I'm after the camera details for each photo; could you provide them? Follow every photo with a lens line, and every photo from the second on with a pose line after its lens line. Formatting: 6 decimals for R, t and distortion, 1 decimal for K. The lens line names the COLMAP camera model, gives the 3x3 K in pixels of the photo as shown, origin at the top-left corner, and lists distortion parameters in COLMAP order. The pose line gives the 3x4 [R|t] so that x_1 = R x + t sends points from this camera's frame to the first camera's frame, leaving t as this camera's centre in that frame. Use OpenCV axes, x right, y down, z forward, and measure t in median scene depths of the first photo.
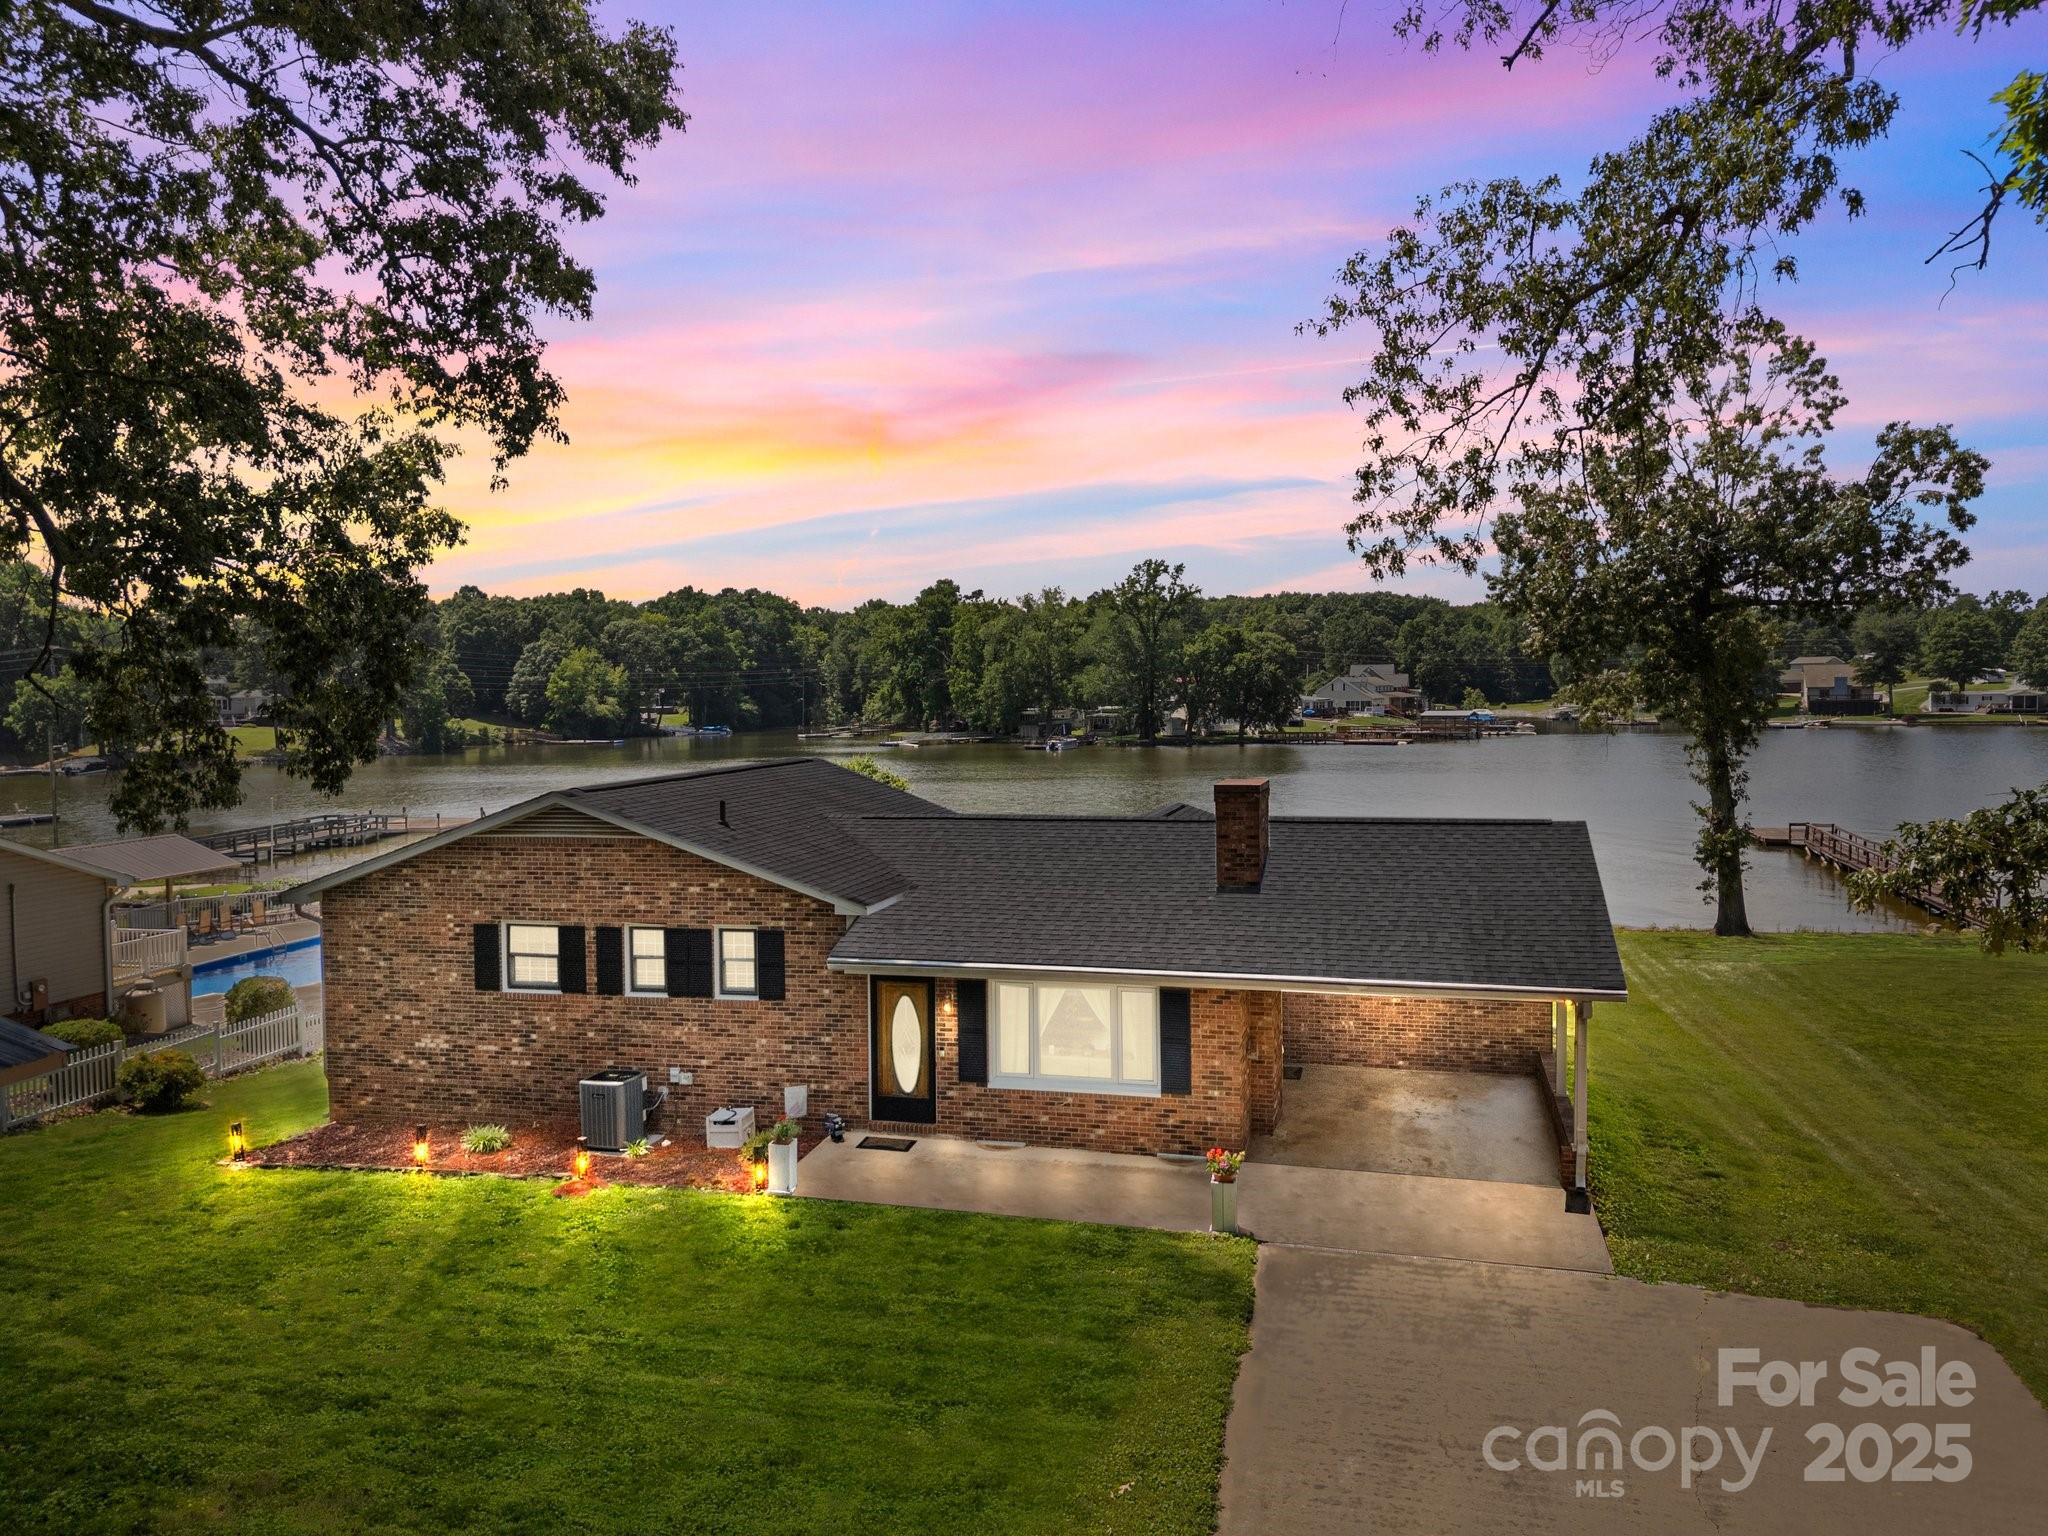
lens RADIAL K [[1489.8, 0, 1020.5], [0, 1489.8, 733.8], [0, 0, 1]] dist [0.068550, -0.081944]
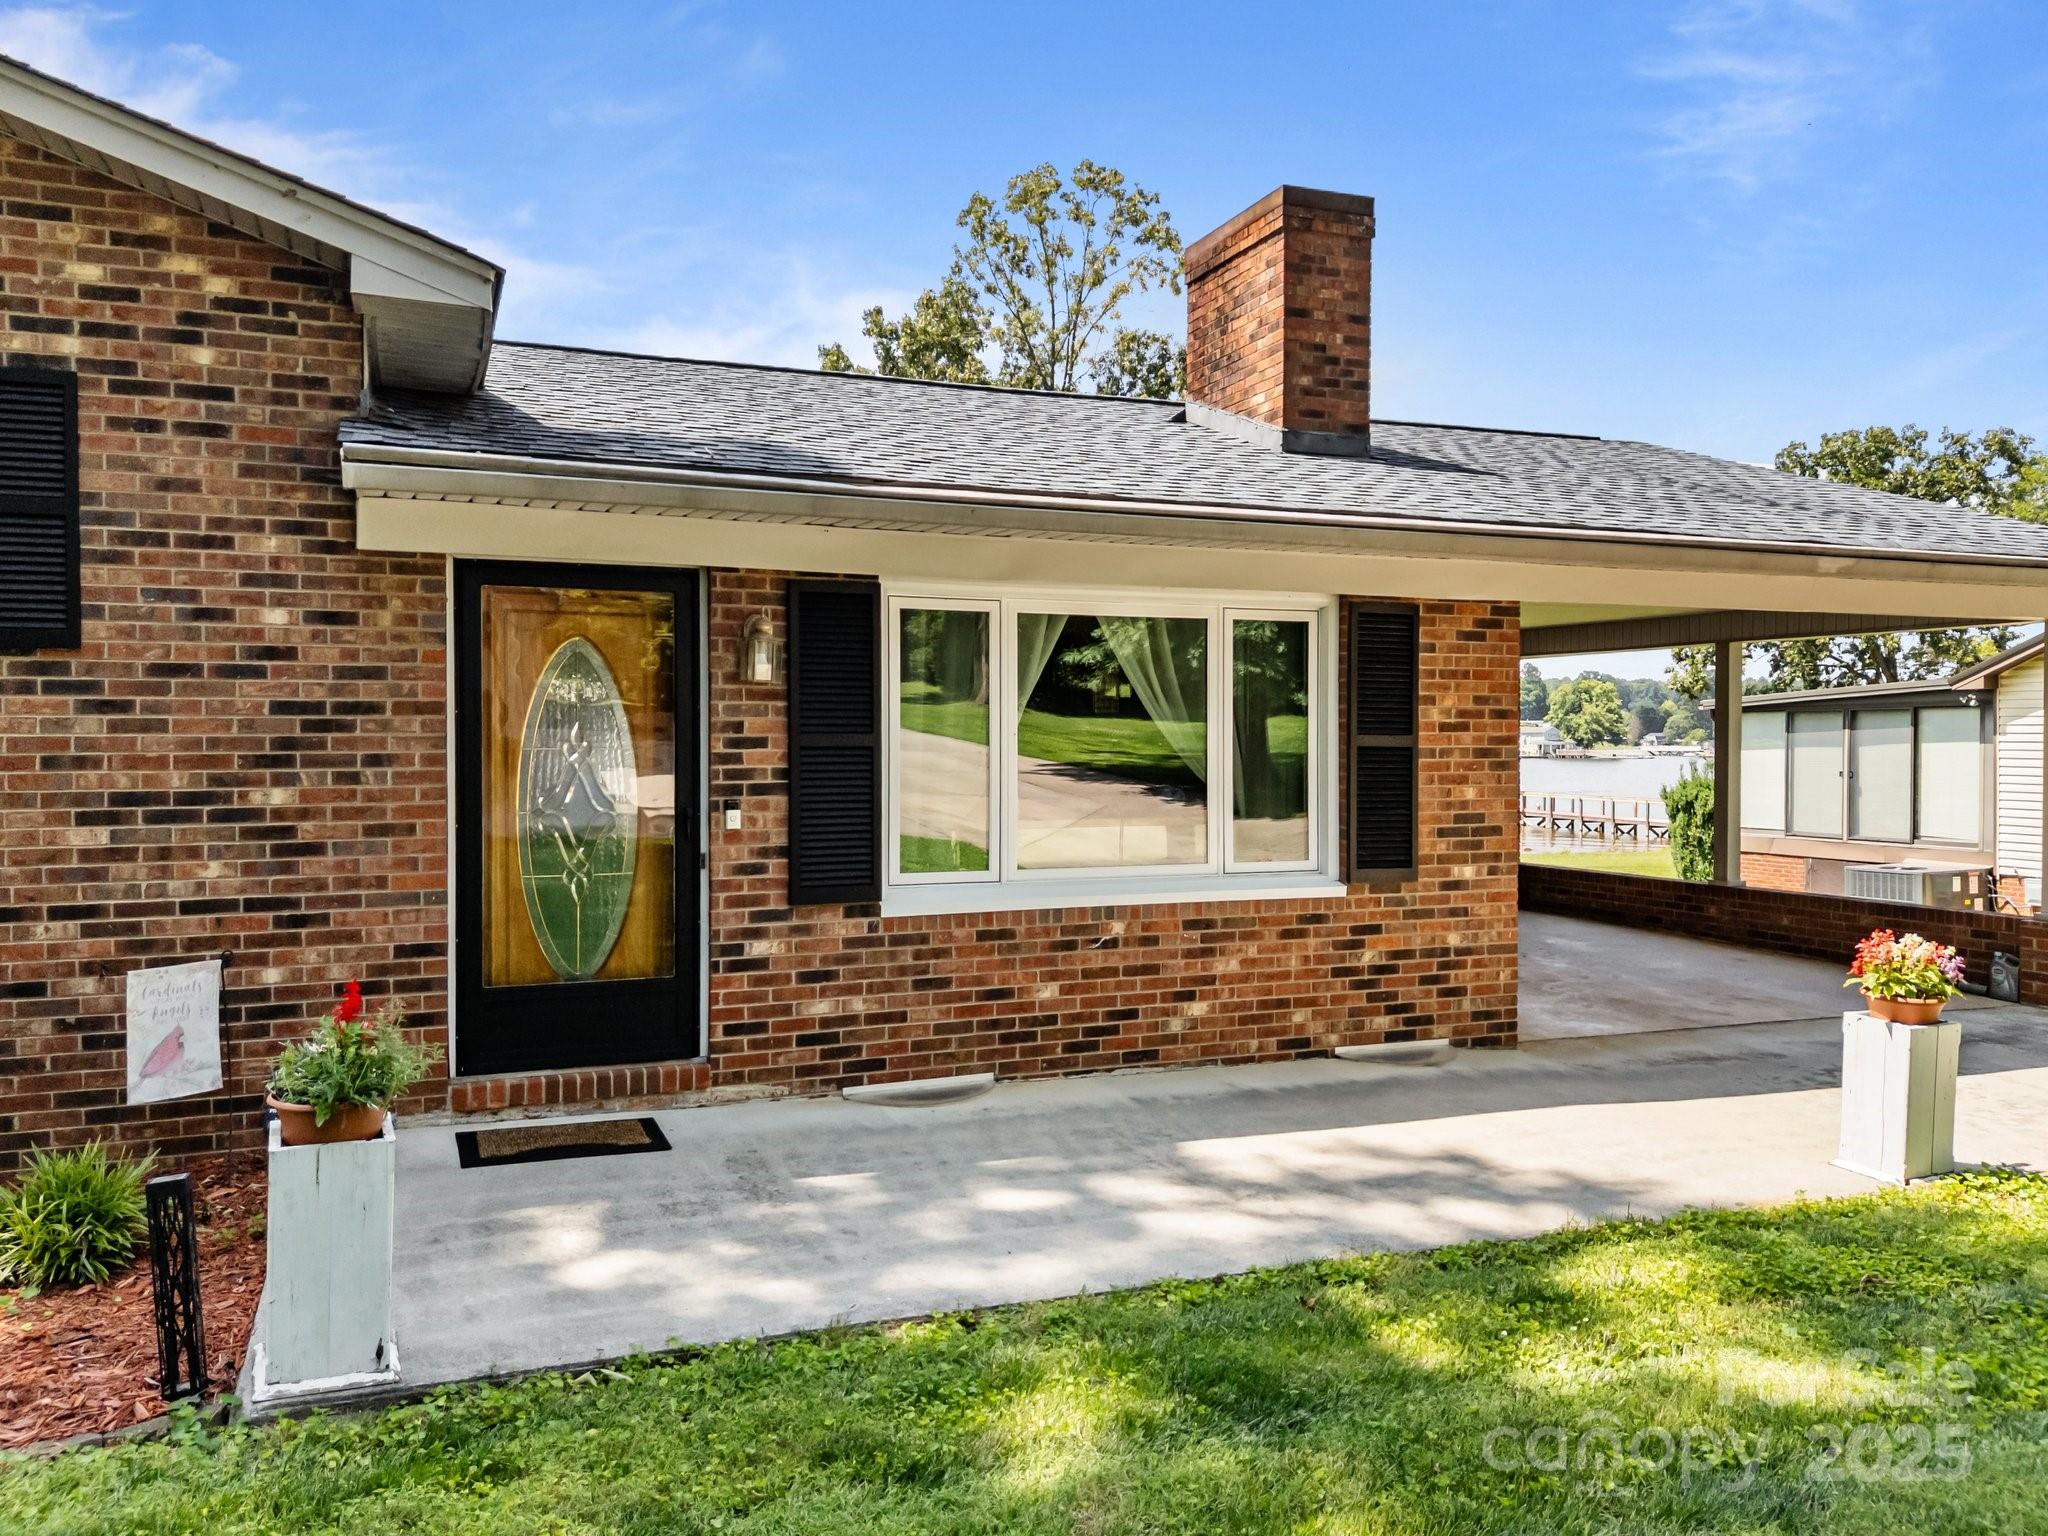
lens RADIAL K [[1500.7, 0, 1001.4], [0, 1500.7, 752.3], [0, 0, 1]] dist [0.131949, -0.182704]
pose [[0.807247, 0.008110, 0.590157, -0.172594], [0.006146, 0.999736, -0.022146, 0.188590], [-0.590181, 0.021504, 0.806984, 0.654004]]
